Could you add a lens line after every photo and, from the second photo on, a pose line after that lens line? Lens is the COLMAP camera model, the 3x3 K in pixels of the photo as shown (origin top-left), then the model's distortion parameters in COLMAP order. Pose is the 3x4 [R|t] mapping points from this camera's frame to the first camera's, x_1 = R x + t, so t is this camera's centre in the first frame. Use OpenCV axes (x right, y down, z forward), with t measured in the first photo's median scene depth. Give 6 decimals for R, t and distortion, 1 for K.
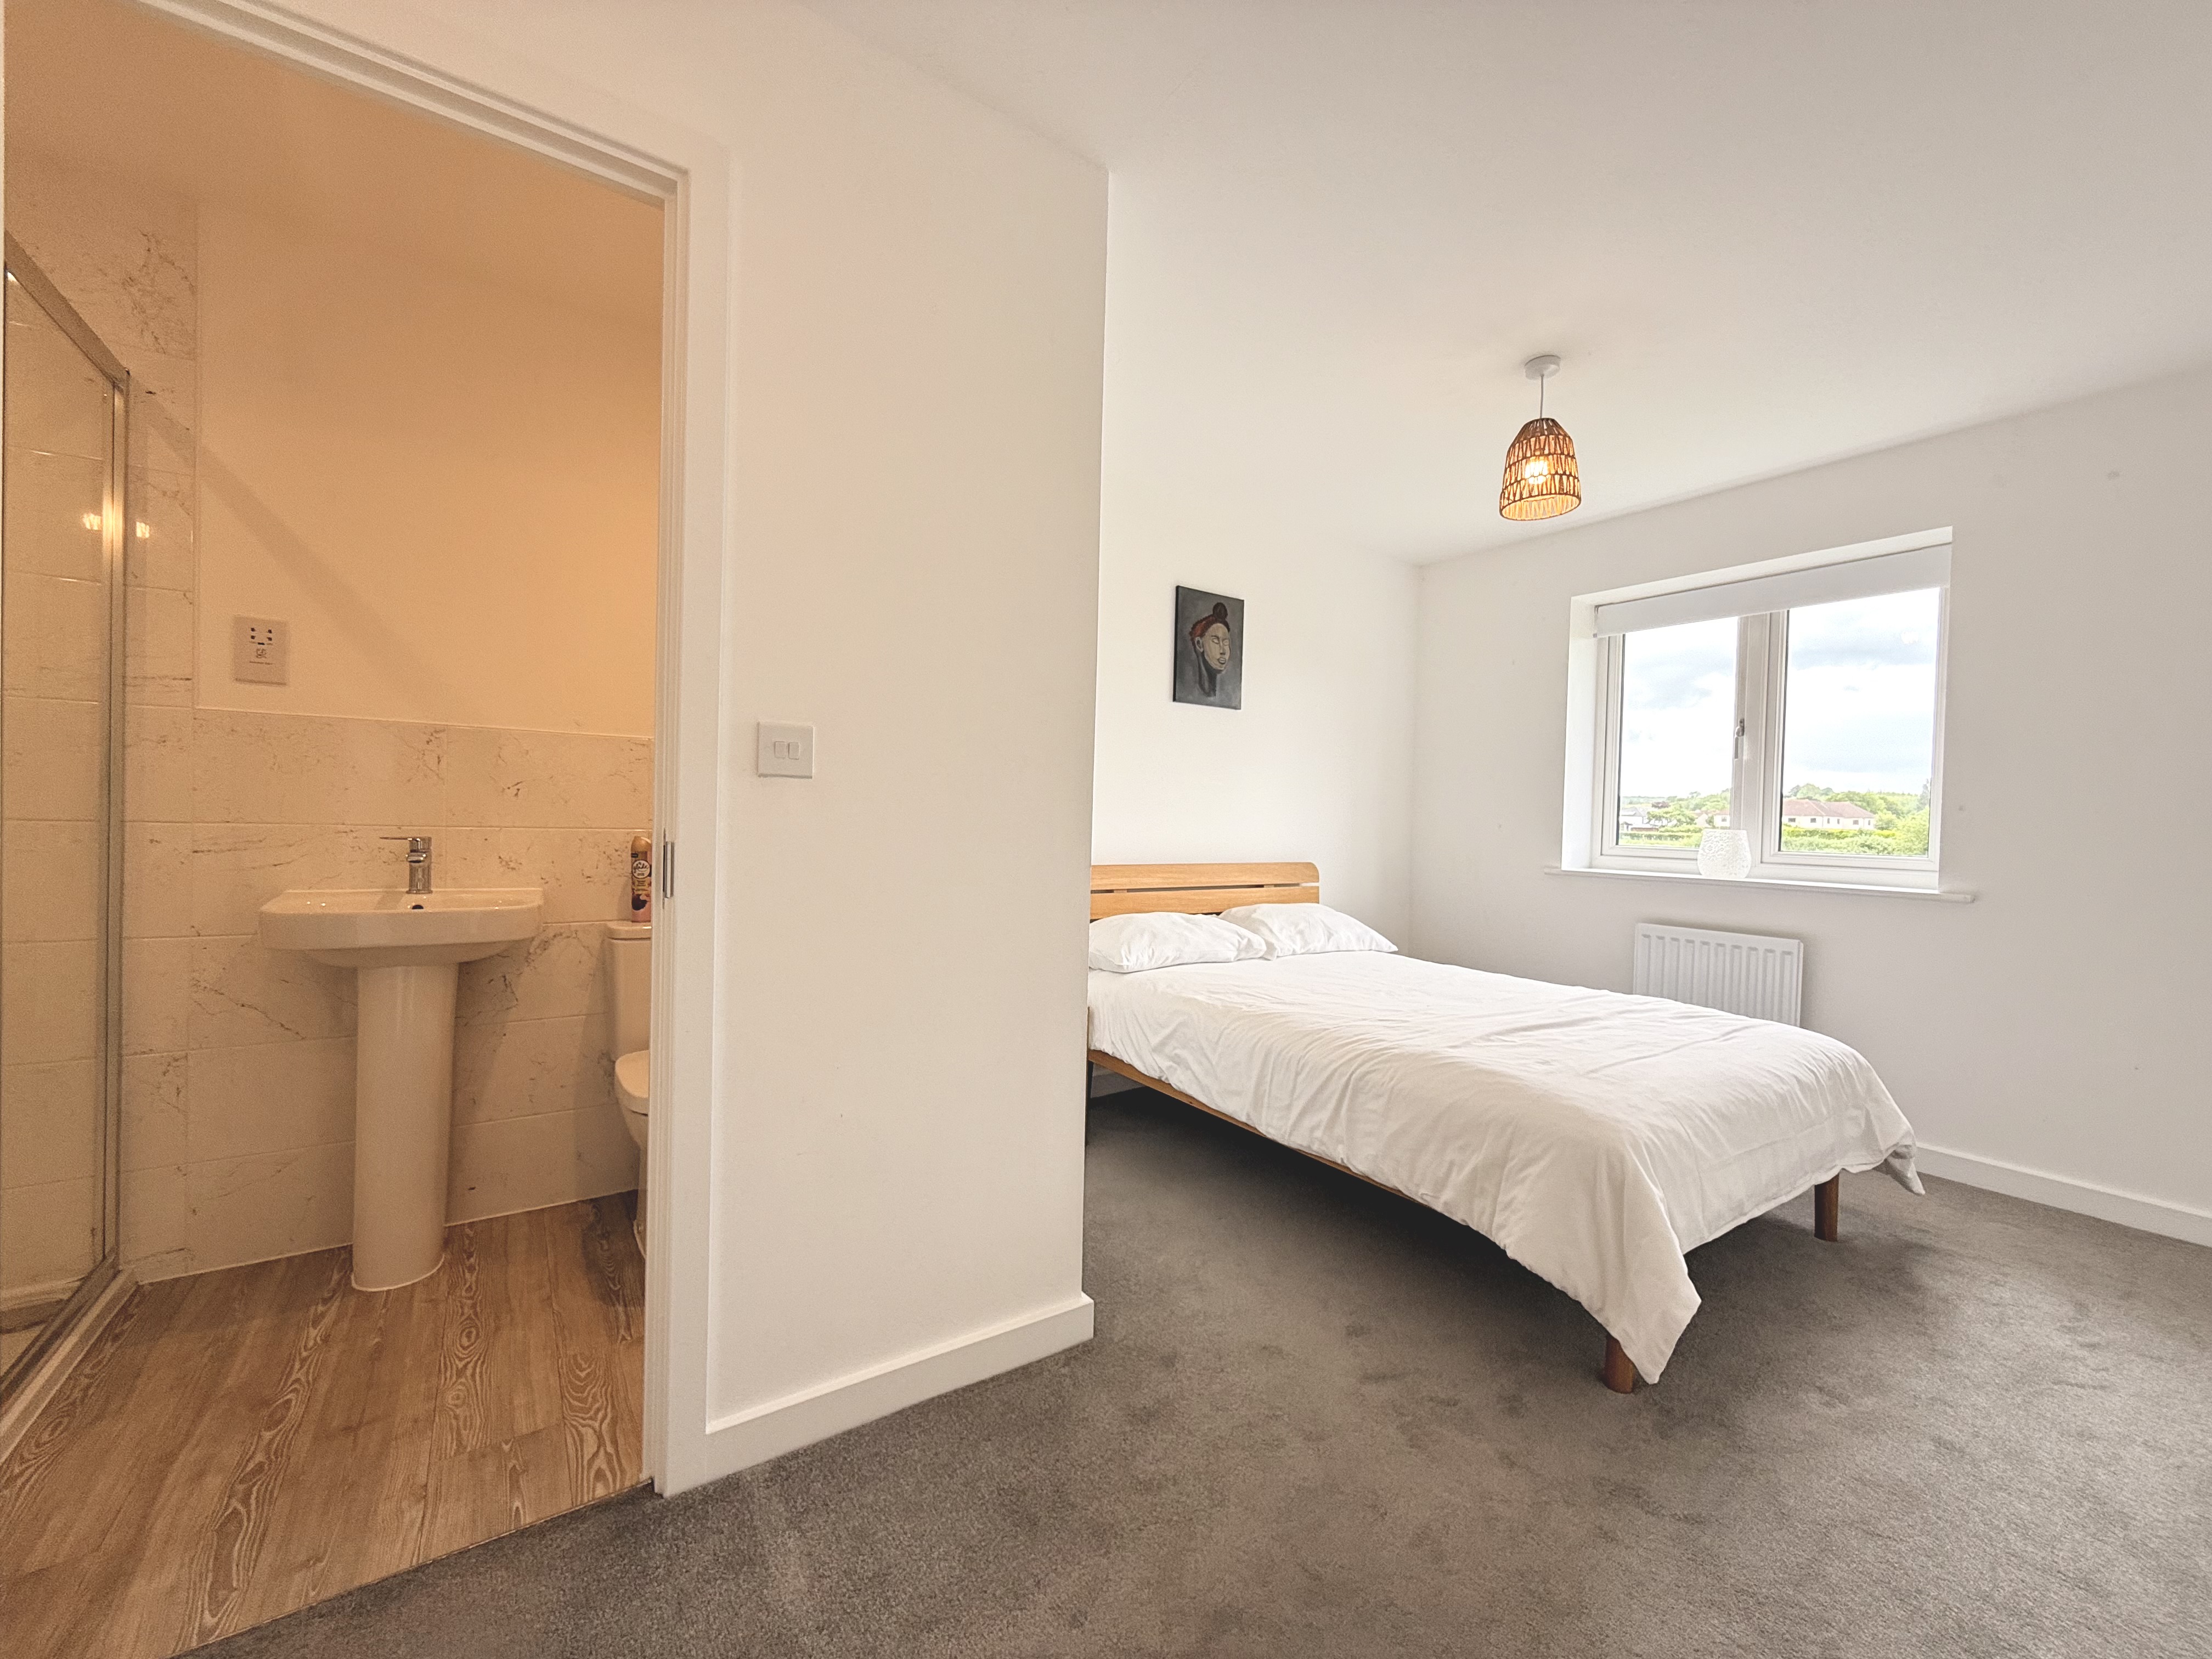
lens RADIAL K [[877.5, 0, 1106.0], [0, 877.5, 829.5], [0, 0, 1]] dist [0.000766, 0.000236]
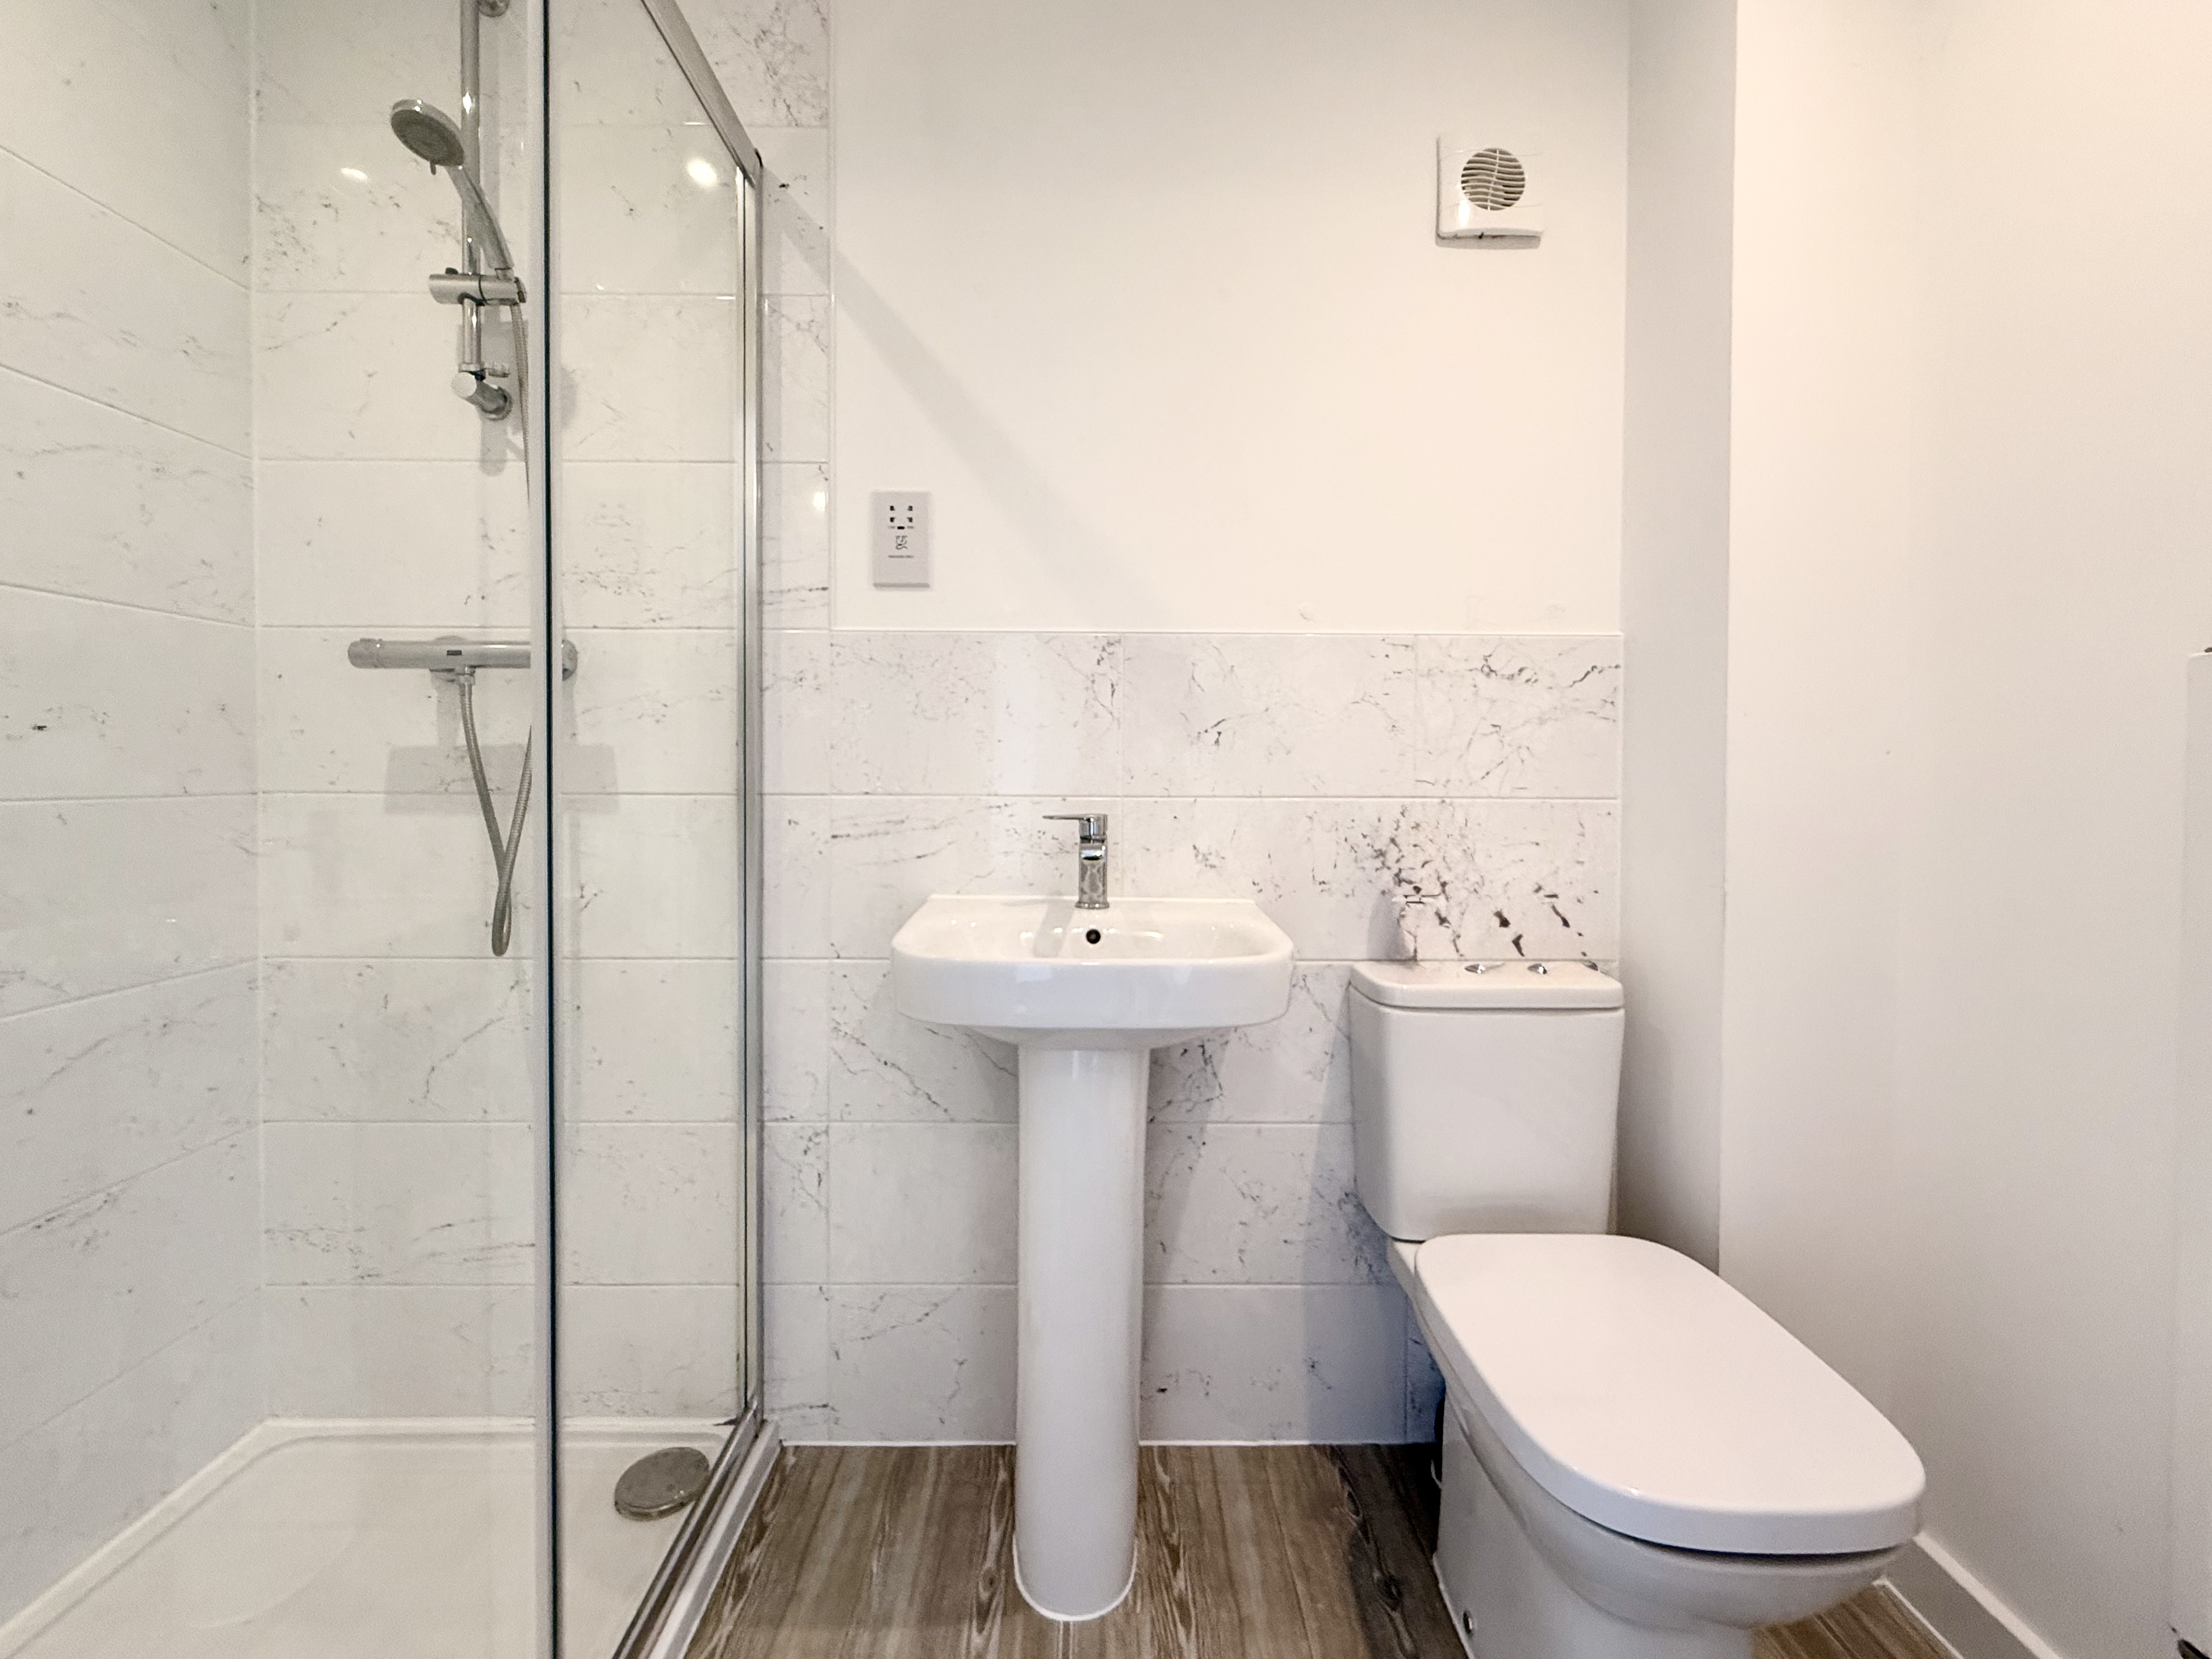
lens RADIAL K [[815.3, 0, 1102.8], [0, 815.3, 773.0], [0, 0, 1]] dist [0.000138, 0.000026]
pose [[0.838190, -0.014753, -0.545179, -0.501158], [0.010083, 0.999882, -0.011554, -0.015329], [0.545286, 0.004187, 0.838240, 0.568659]]
